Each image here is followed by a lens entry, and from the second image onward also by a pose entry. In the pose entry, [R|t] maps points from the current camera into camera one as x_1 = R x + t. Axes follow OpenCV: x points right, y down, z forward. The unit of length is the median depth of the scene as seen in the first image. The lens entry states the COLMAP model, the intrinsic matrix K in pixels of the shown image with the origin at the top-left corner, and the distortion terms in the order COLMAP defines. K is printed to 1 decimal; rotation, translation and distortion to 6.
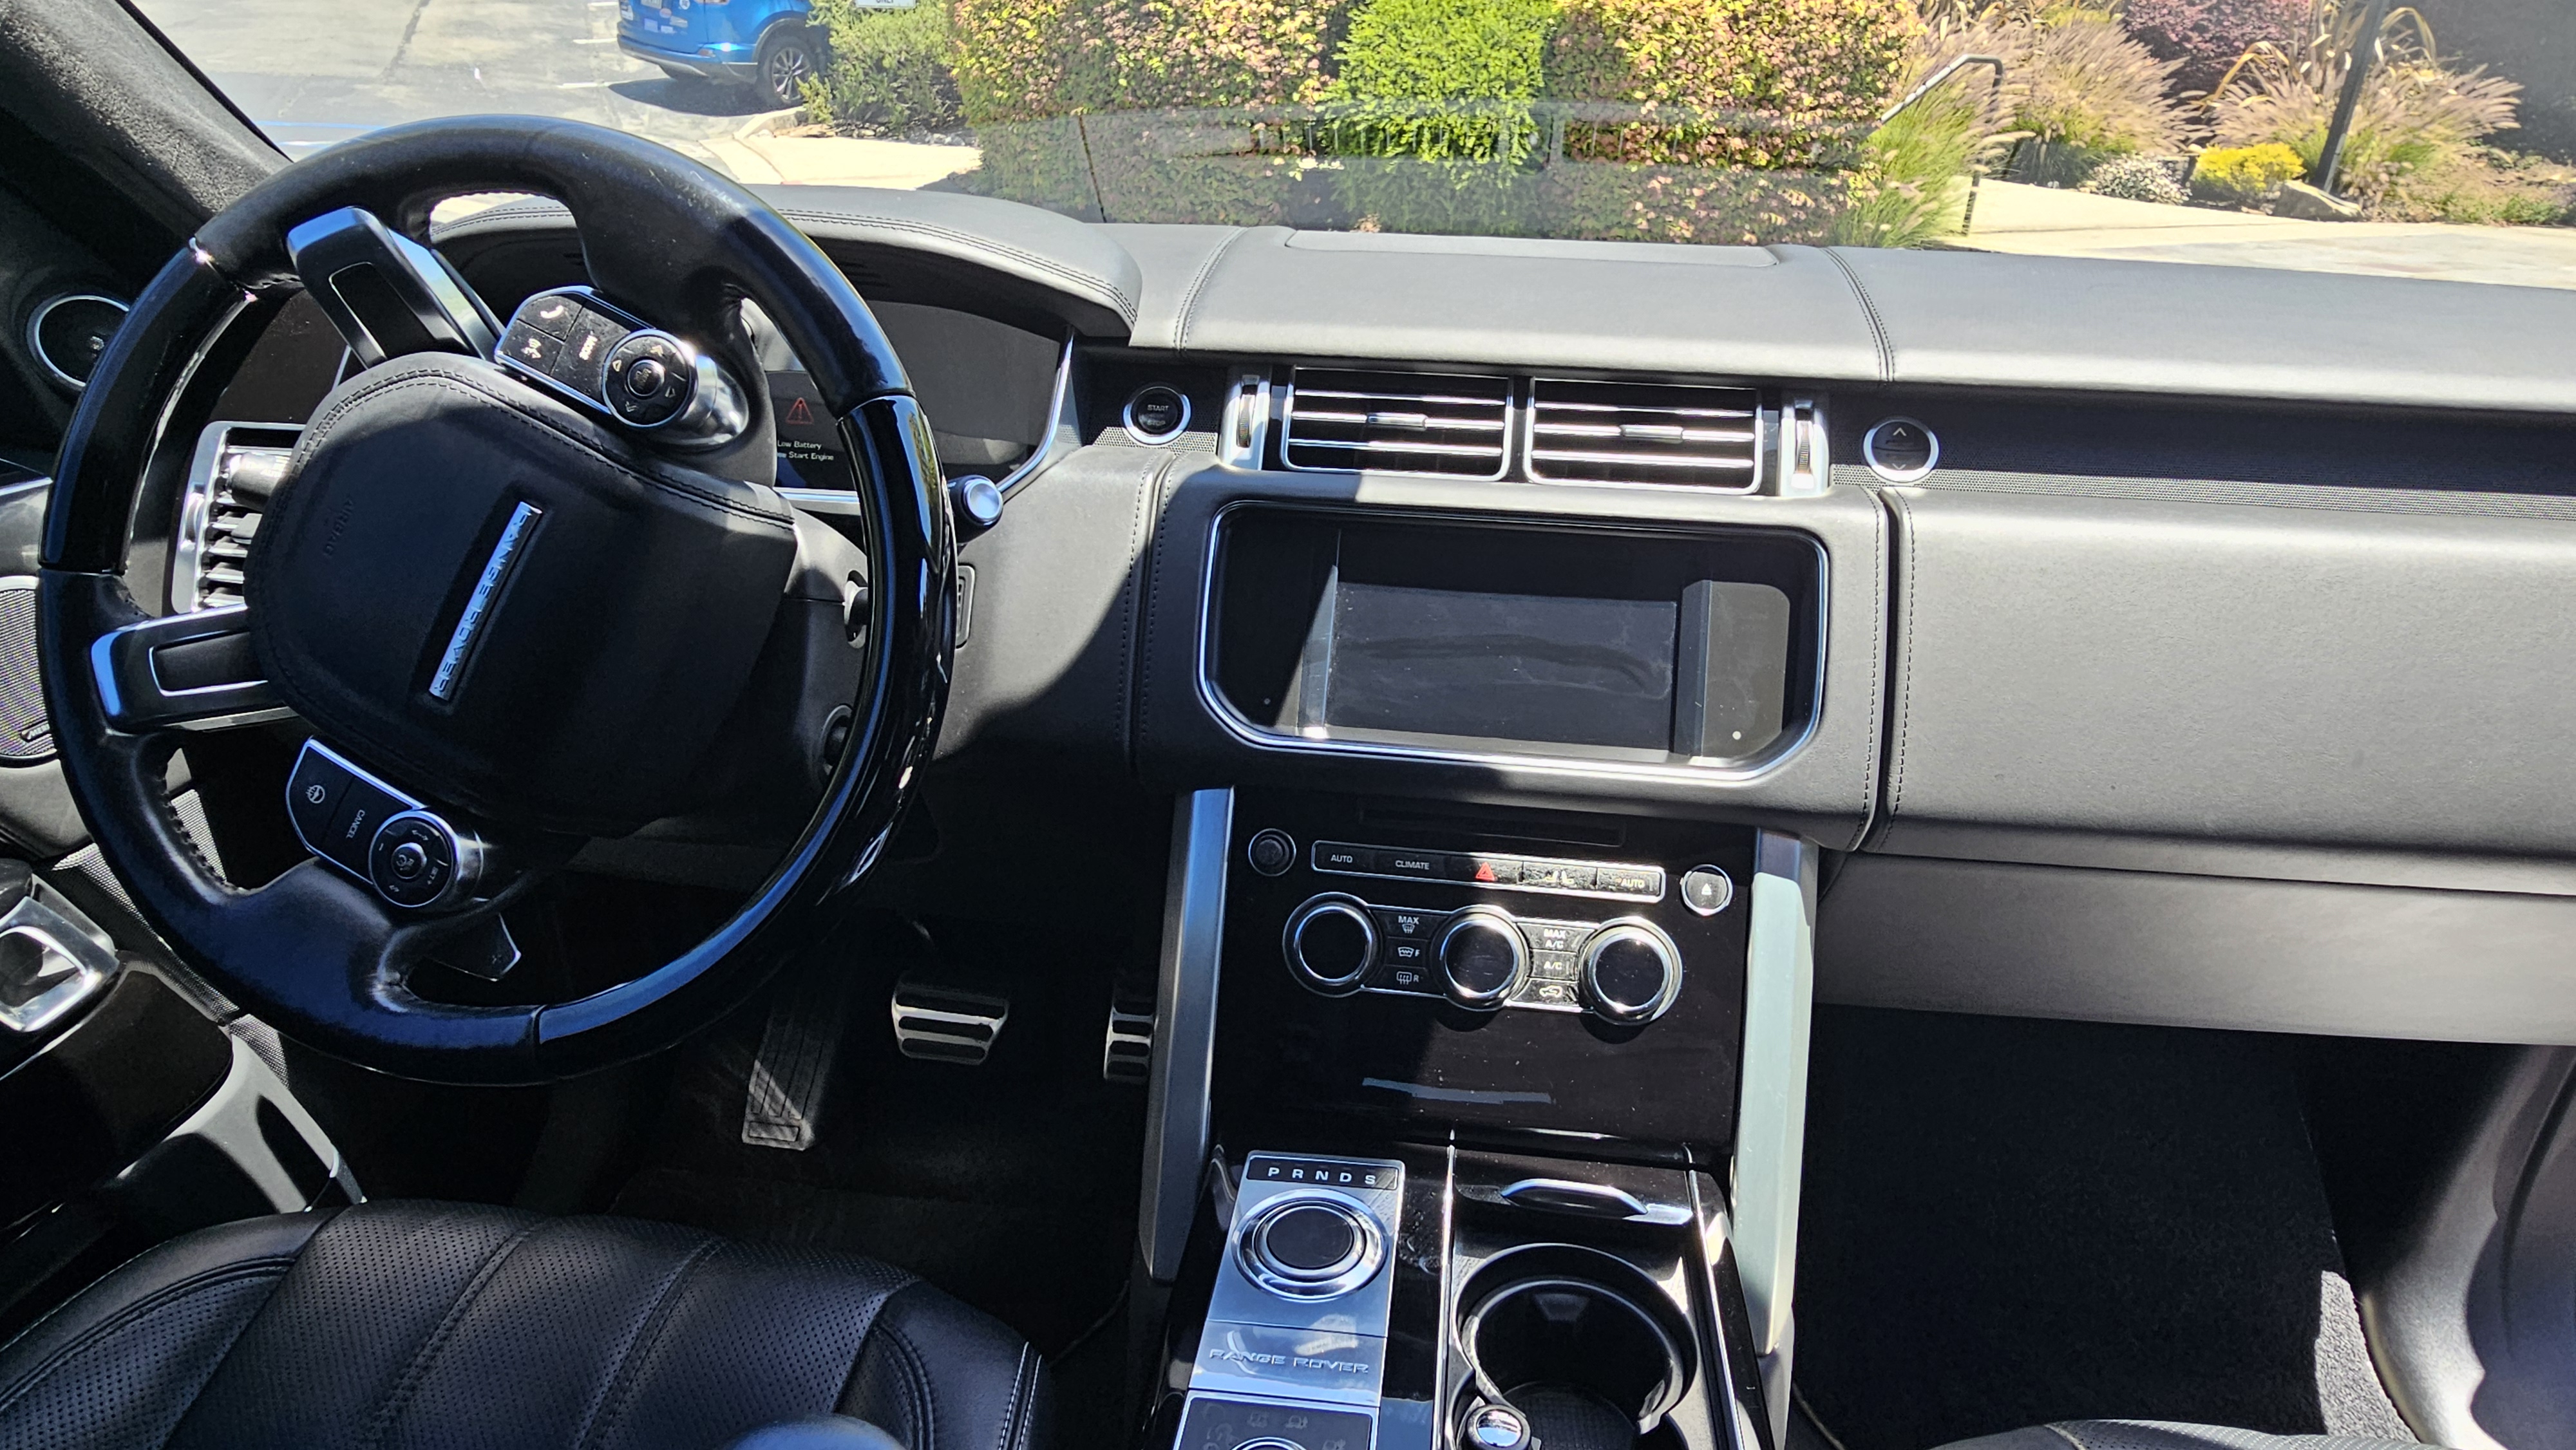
lens RADIAL K [[1448.9, 0, 1288.0], [0, 1448.9, 725.0], [0, 0, 1]] dist [0.004566, -0.007050]
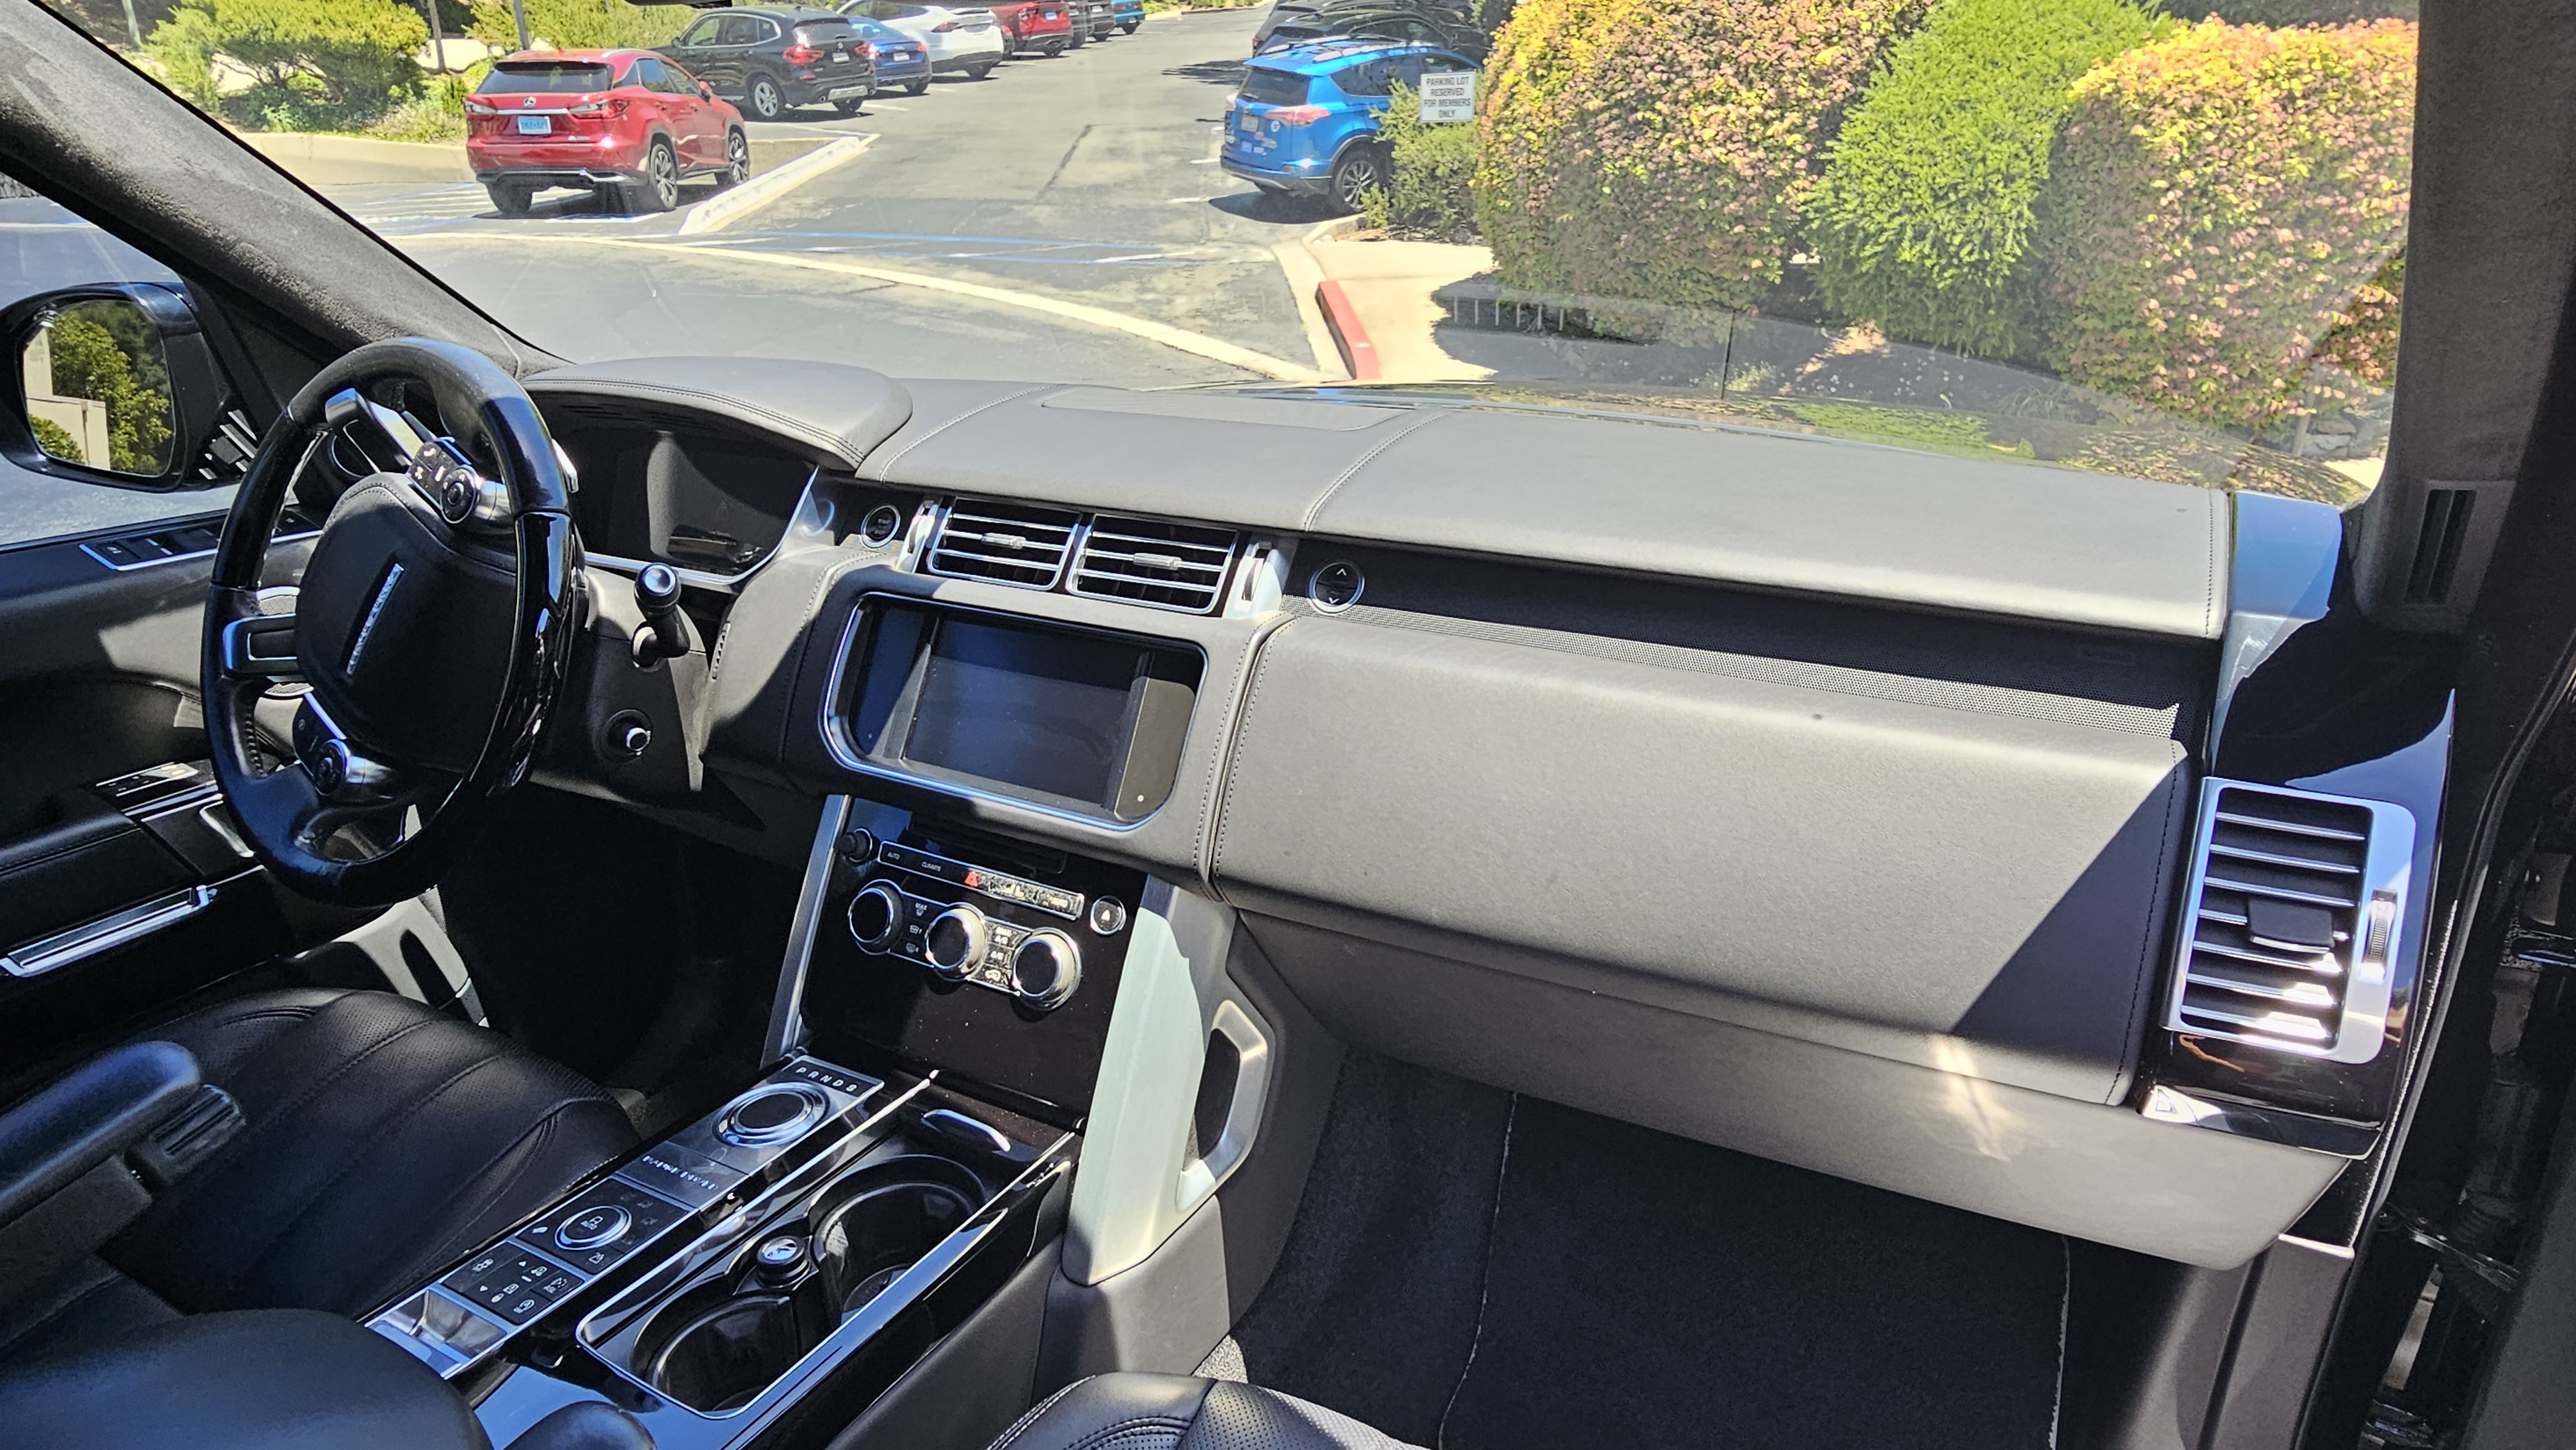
lens RADIAL K [[1448.9, 0, 1288.0], [0, 1448.9, 725.0], [0, 0, 1]] dist [0.004566, -0.007050]
pose [[0.925217, 0.100488, -0.365890, 0.099634], [-0.120444, 0.992202, -0.032064, -0.003564], [0.359815, 0.073735, 0.930106, -0.016725]]
